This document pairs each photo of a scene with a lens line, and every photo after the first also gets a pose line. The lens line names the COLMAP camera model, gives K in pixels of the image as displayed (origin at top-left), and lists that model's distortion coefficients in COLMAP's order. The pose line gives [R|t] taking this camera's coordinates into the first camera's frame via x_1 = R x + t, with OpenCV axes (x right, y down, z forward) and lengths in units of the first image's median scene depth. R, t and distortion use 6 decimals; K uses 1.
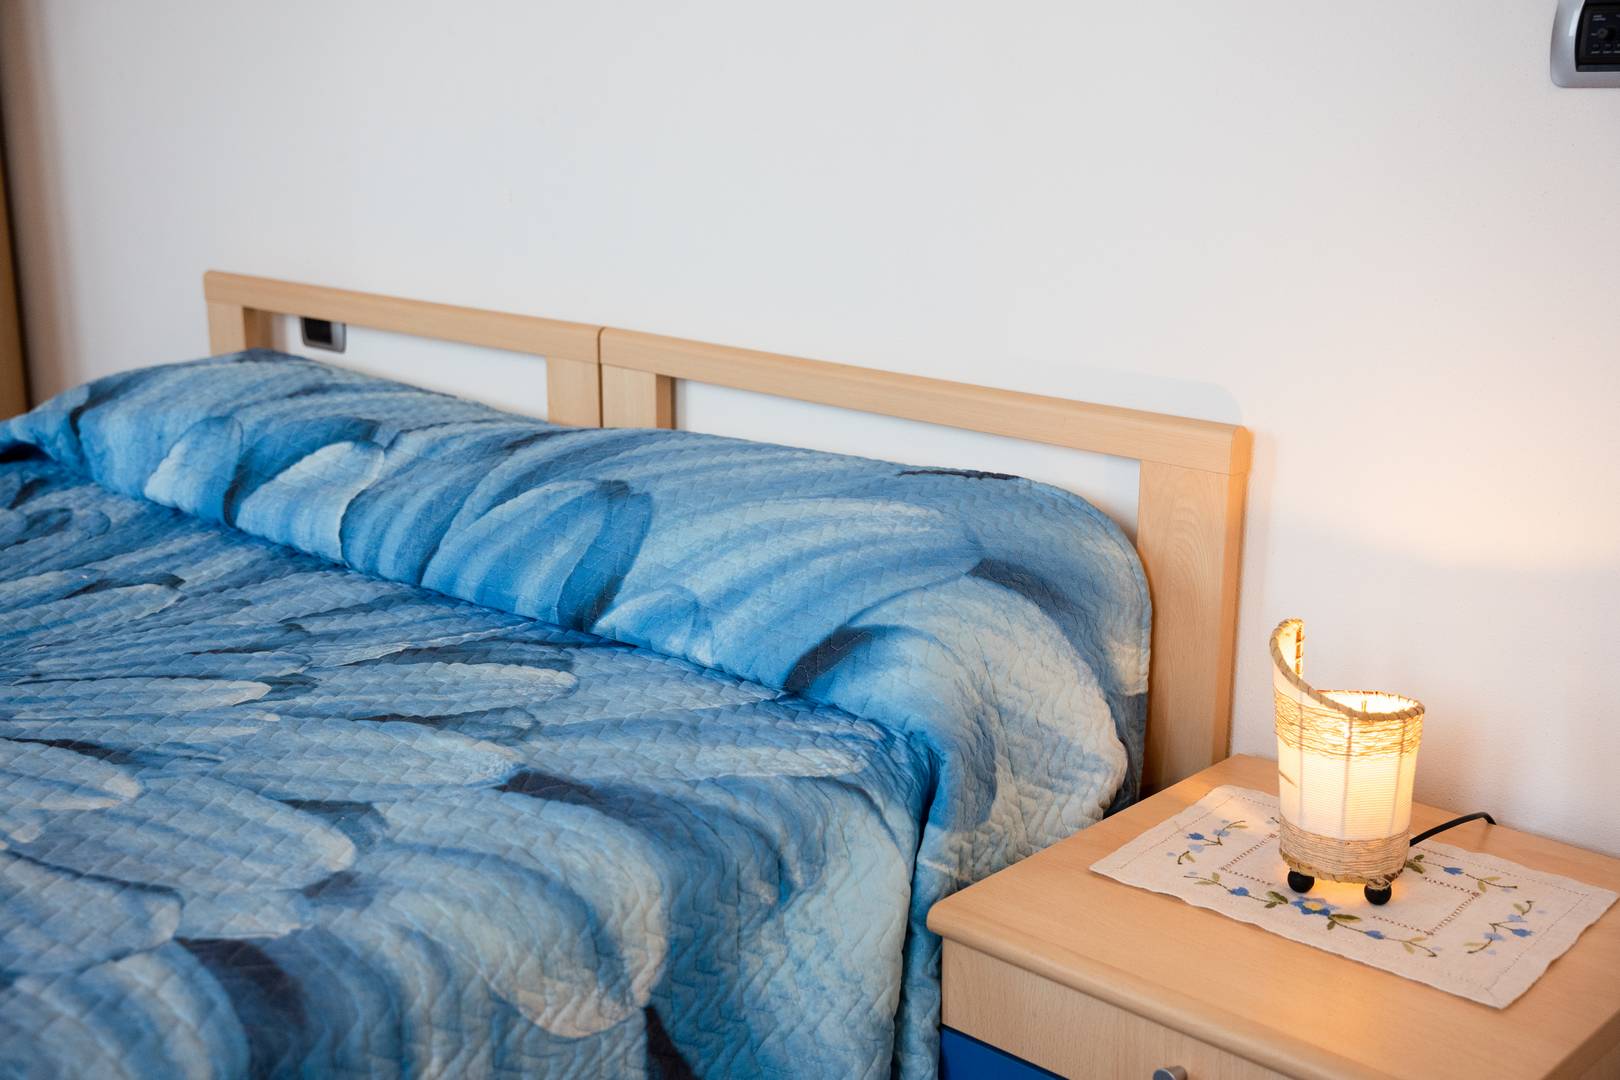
lens RADIAL K [[1884.5, 0, 810.0], [0, 1884.5, 540.0], [0, 0, 1]] dist [0.016824, 0.026794]
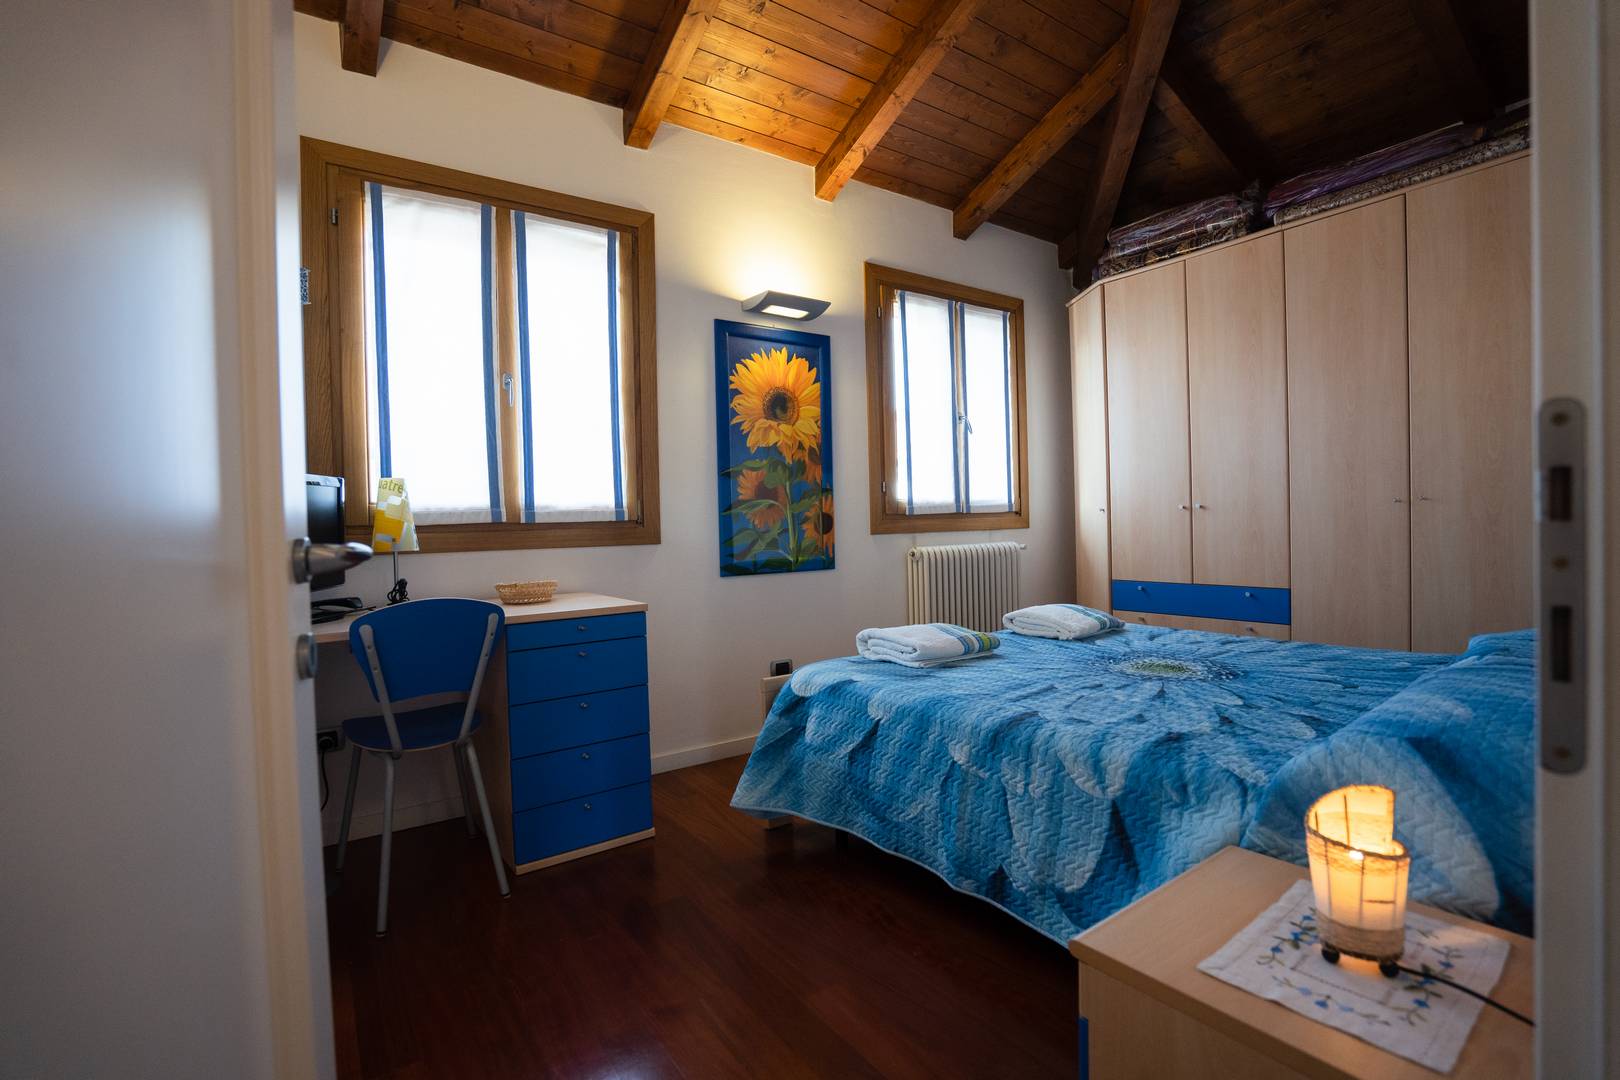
lens RADIAL K [[755.4, 0, 810.0], [0, 755.4, 540.0], [0, 0, 1]] dist [-0.061166, 0.029241]
pose [[-0.189021, 0.025561, -0.981640, 1.022794], [-0.215732, 0.974158, 0.066907, -0.105358], [0.957983, 0.224418, -0.178622, 0.632094]]
